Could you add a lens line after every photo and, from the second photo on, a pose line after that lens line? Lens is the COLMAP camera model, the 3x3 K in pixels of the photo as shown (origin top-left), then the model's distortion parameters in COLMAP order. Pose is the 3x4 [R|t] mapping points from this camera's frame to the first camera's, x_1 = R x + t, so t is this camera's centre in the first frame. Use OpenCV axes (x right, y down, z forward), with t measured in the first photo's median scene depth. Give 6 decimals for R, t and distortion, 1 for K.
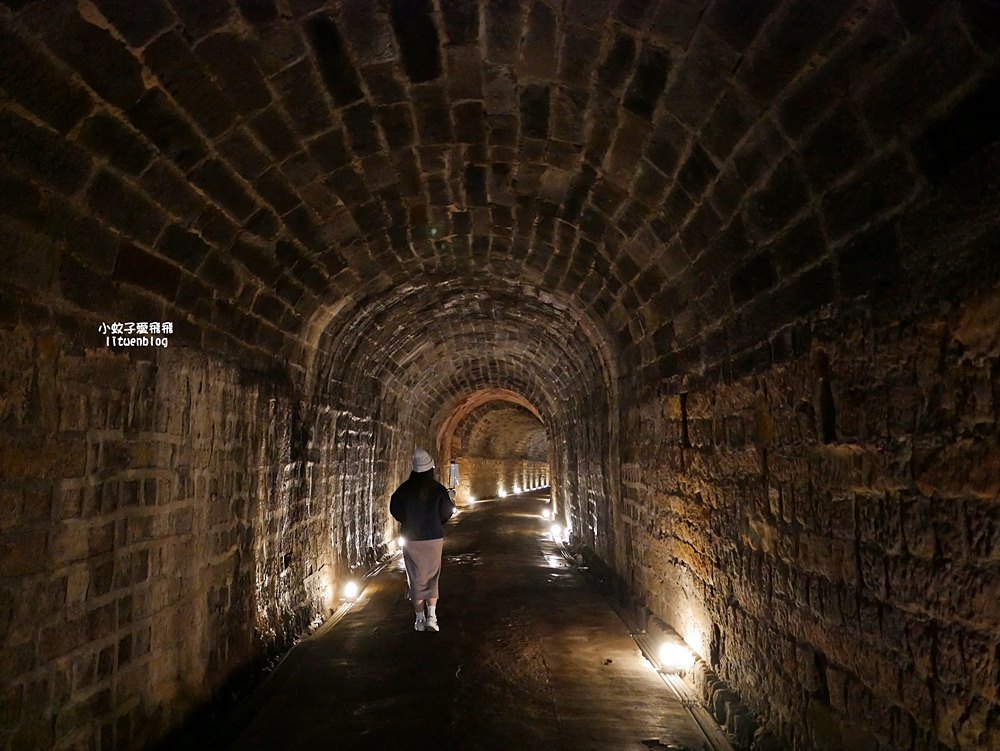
lens RADIAL K [[853.6, 0, 487.1], [0, 853.6, 367.9], [0, 0, 1]] dist [-0.045879, 0.017413]
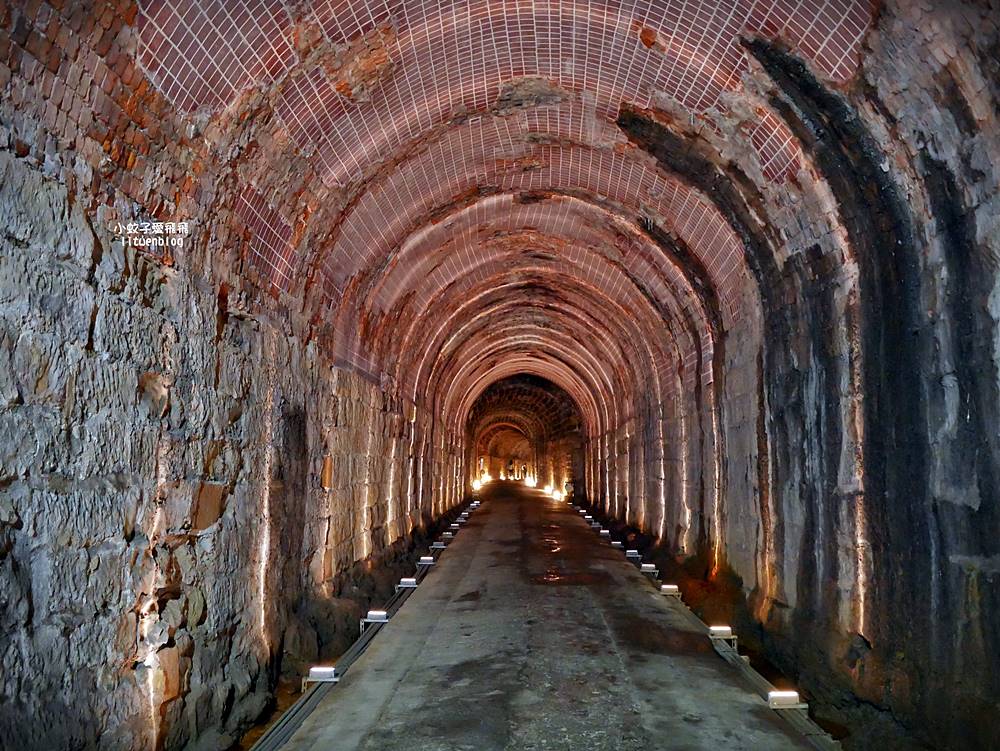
lens RADIAL K [[853.6, 0, 487.1], [0, 853.6, 367.9], [0, 0, 1]] dist [-0.045879, 0.017413]
pose [[0.999628, 0.024122, 0.012764, -0.078076], [-0.024073, 0.999702, -0.003995, -0.121974], [-0.012856, 0.003686, 0.999911, -1.325918]]
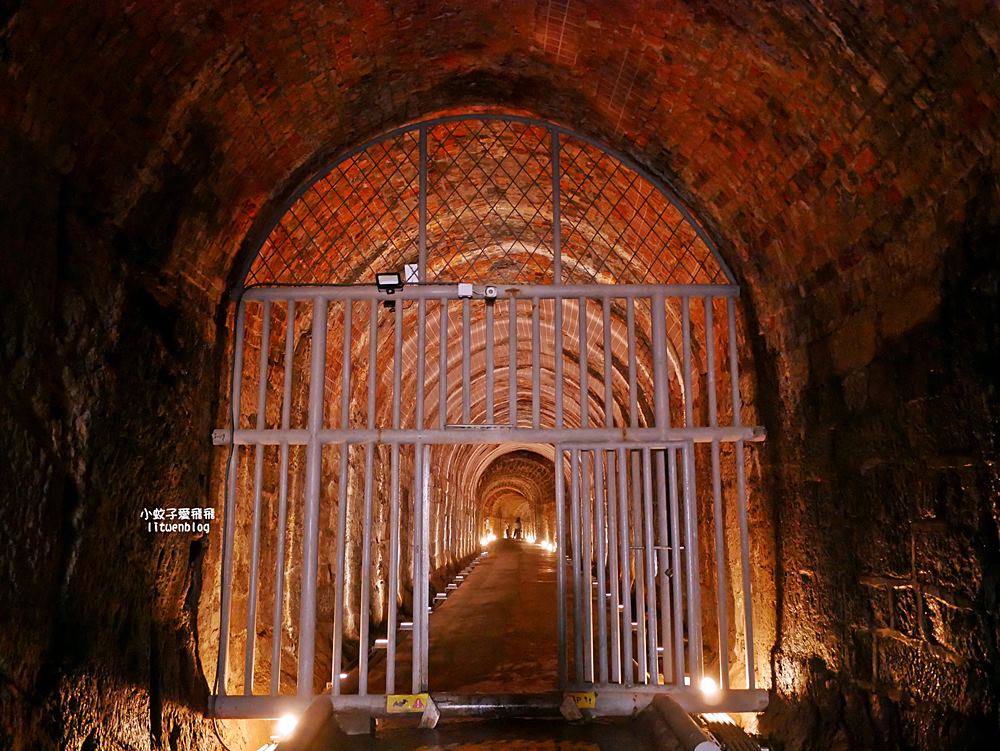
lens RADIAL K [[853.6, 0, 487.1], [0, 853.6, 367.9], [0, 0, 1]] dist [-0.045879, 0.017413]
pose [[0.999882, 0.012018, 0.009589, -0.089391], [-0.011255, 0.997041, -0.076037, -0.151195], [-0.010474, 0.075920, 0.997059, -1.673086]]
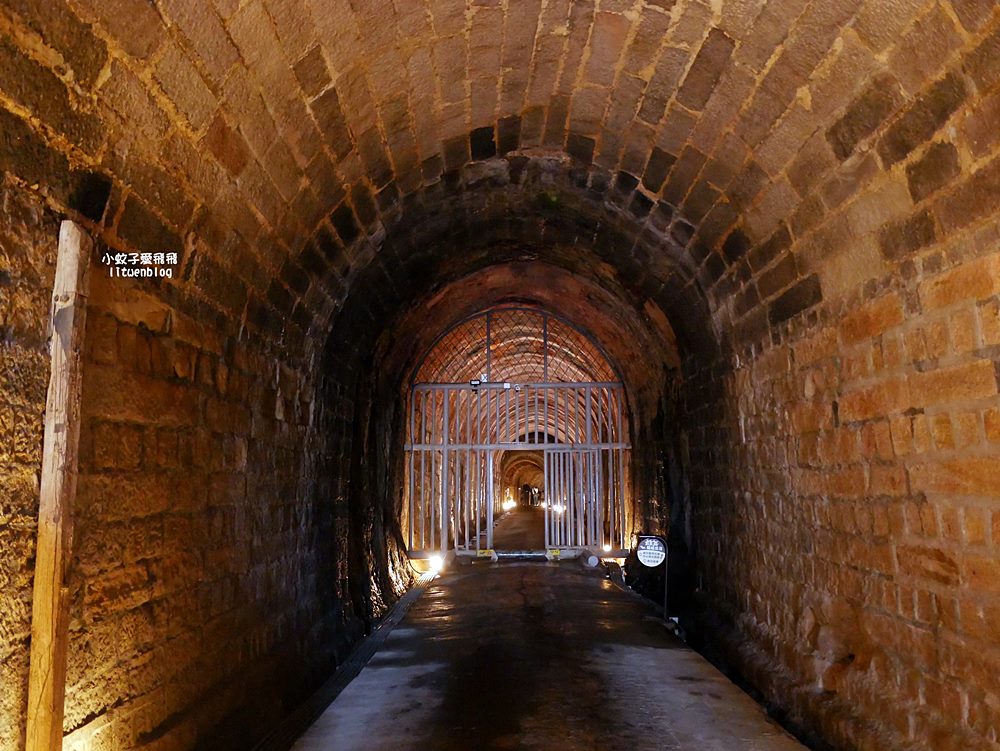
lens RADIAL K [[853.6, 0, 487.1], [0, 853.6, 367.9], [0, 0, 1]] dist [-0.045879, 0.017413]
pose [[0.999891, 0.009218, -0.011505, -0.102472], [-0.009696, 0.999064, -0.042165, -0.184533], [0.011106, 0.042272, 0.999044, -2.079256]]
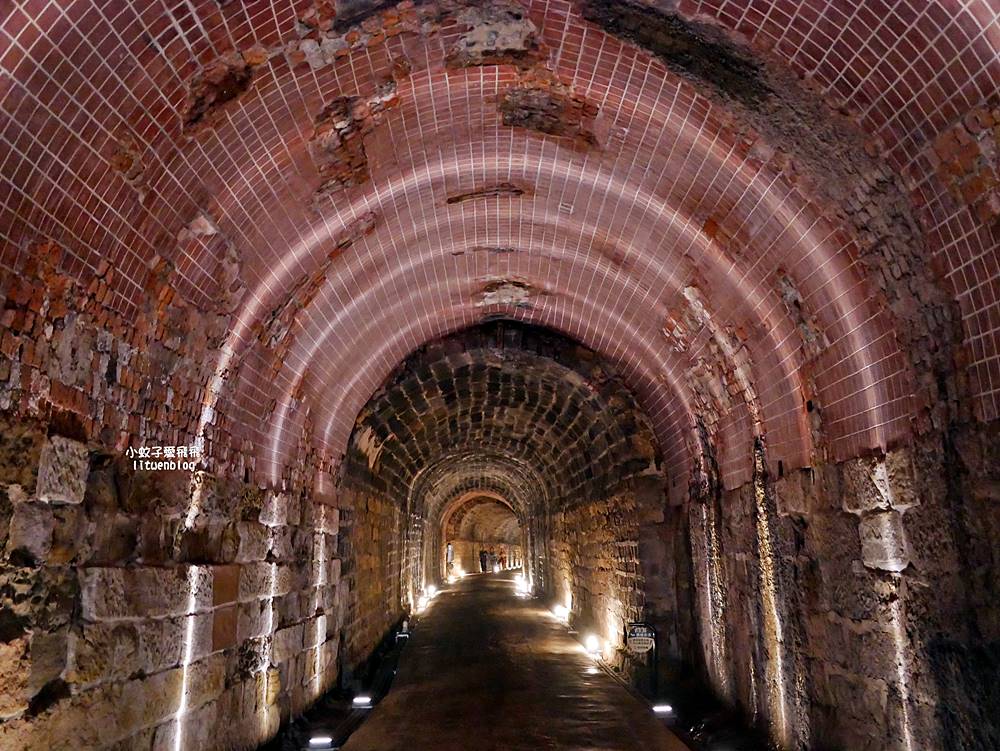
lens RADIAL K [[853.6, 0, 487.1], [0, 853.6, 367.9], [0, 0, 1]] dist [-0.045879, 0.017413]
pose [[0.999581, 0.002362, 0.028855, -0.027686], [0.000477, 0.995187, -0.097993, -0.047878], [-0.028947, 0.097966, 0.994769, -0.511278]]
